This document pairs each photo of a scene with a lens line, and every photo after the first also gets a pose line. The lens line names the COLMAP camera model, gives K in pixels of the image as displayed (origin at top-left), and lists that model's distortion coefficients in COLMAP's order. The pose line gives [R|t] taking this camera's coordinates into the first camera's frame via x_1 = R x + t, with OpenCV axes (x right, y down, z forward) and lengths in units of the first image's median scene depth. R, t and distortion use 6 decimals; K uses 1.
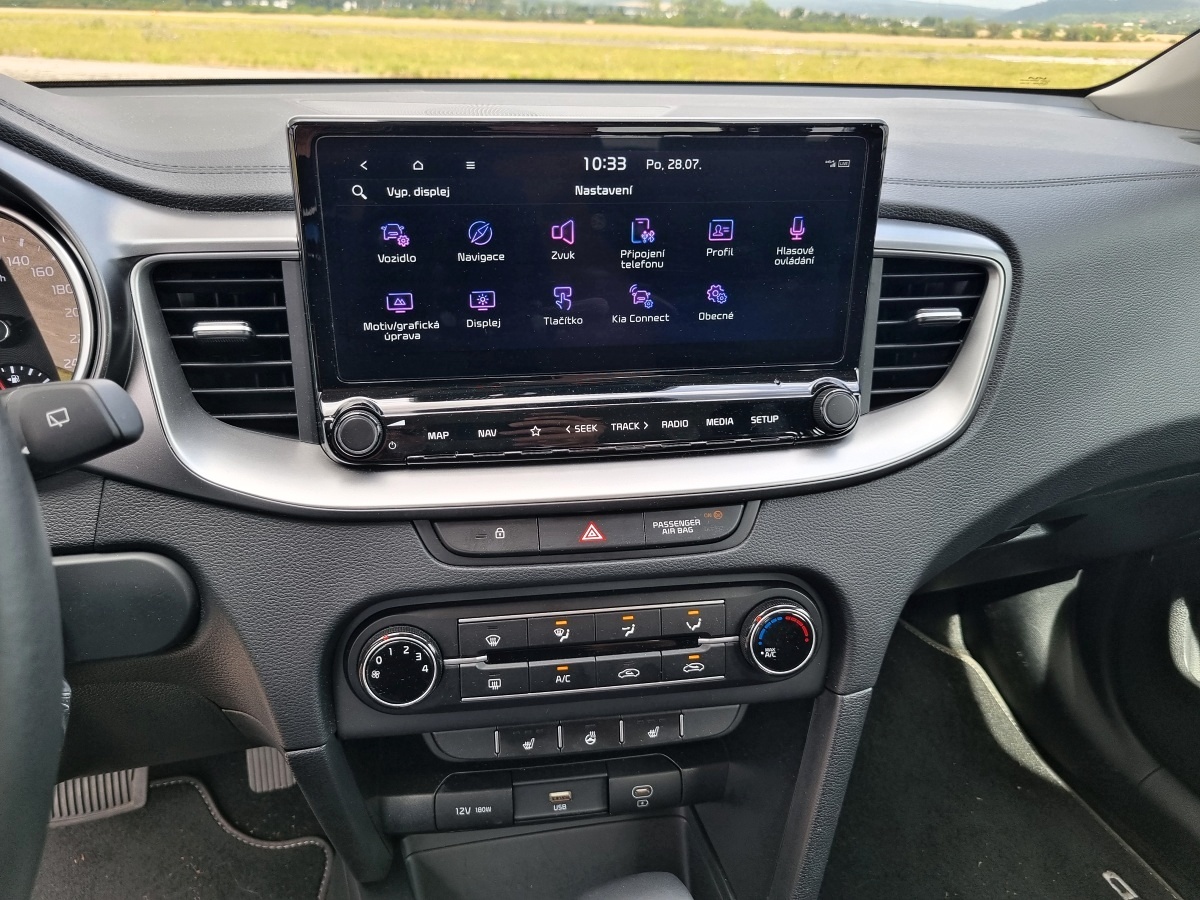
lens RADIAL K [[938.0, 0, 590.0], [0, 938.0, 447.4], [0, 0, 1]] dist [0.031223, -0.046410]
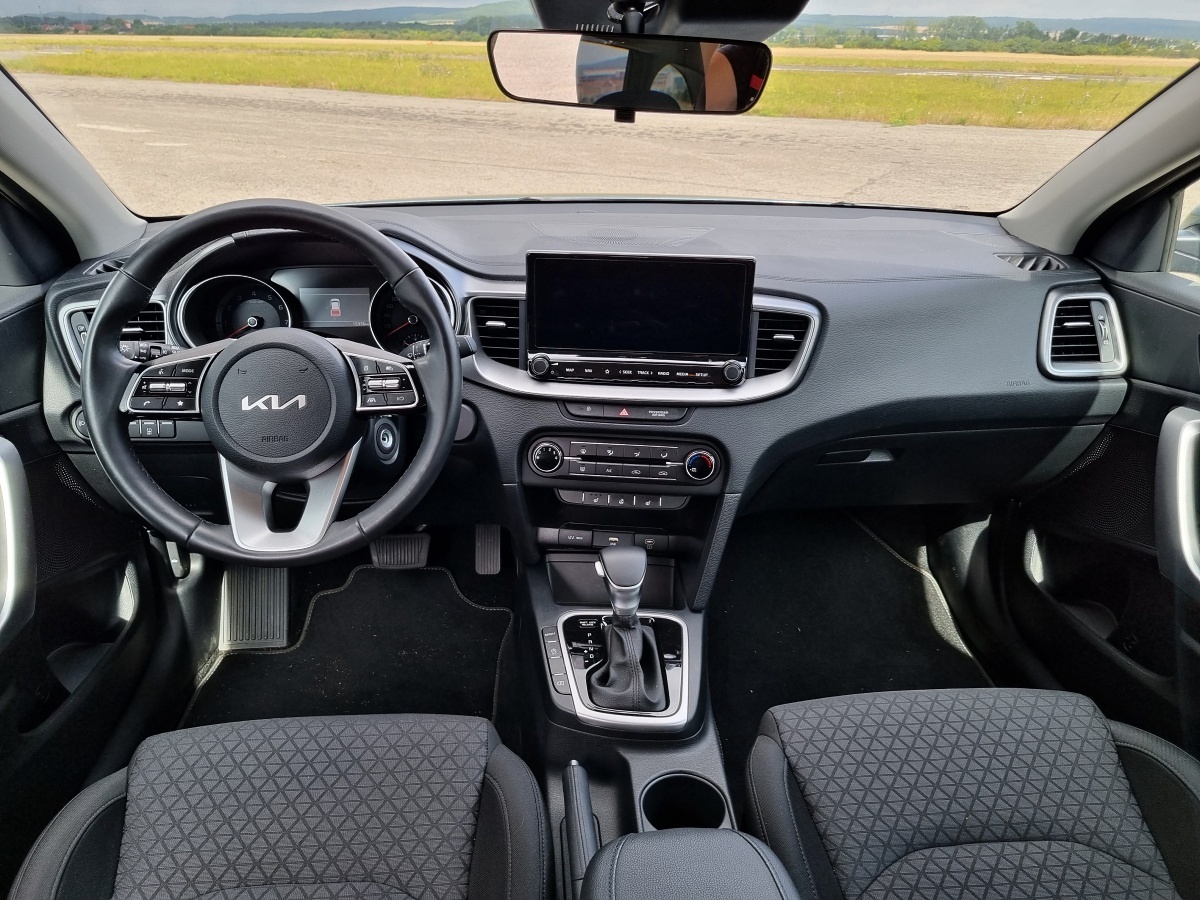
lens RADIAL K [[938.0, 0, 579.1], [0, 938.0, 434.5], [0, 0, 1]] dist [0.031223, -0.046410]
pose [[0.968518, 0.087754, -0.232965, 0.445267], [-0.095327, 0.995215, -0.021426, 0.200855], [0.229970, 0.042960, 0.972249, -1.391264]]
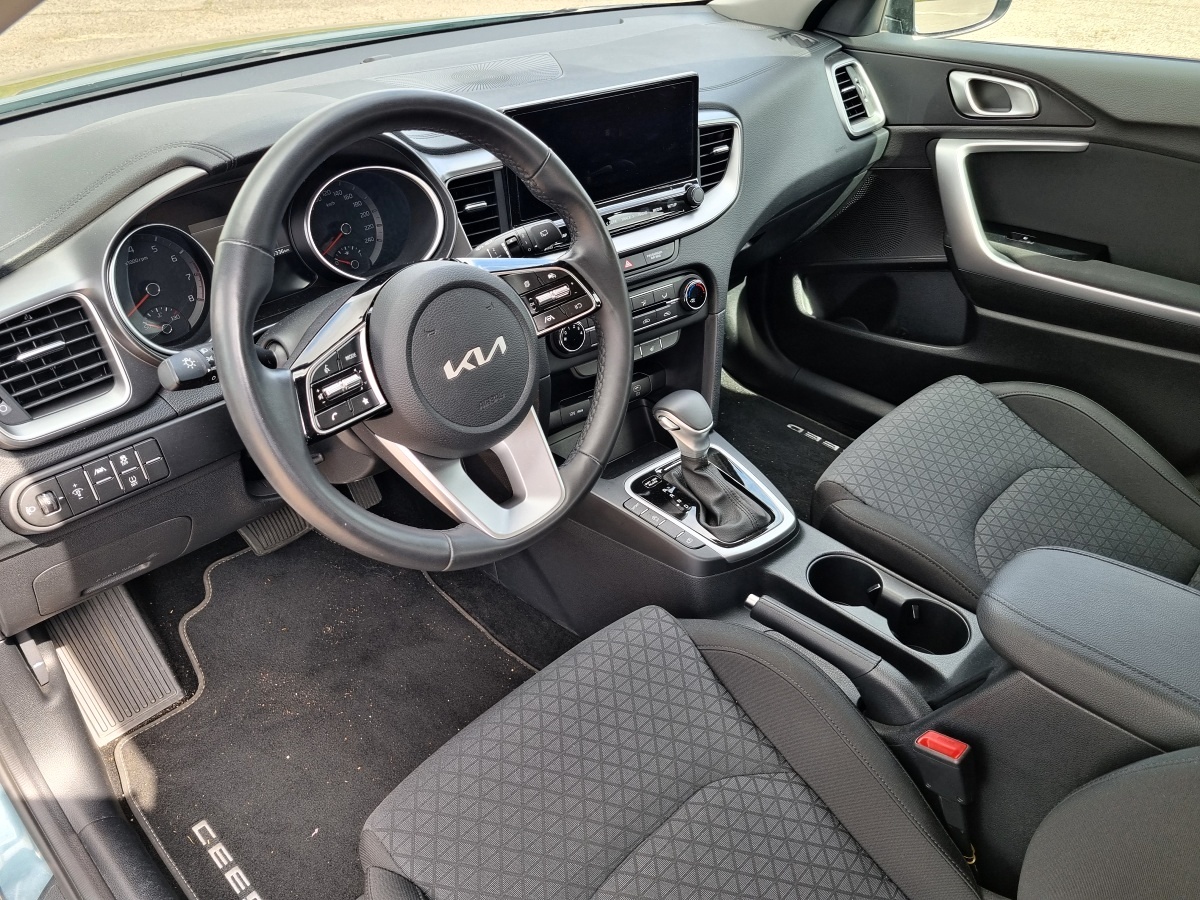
lens RADIAL K [[938.0, 0, 596.8], [0, 938.0, 455.1], [0, 0, 1]] dist [0.031223, -0.046410]
pose [[0.883809, -0.279883, 0.374895, -1.032888], [0.211836, 0.953872, 0.212727, 0.026558], [-0.417141, -0.108594, 0.902331, -1.123387]]
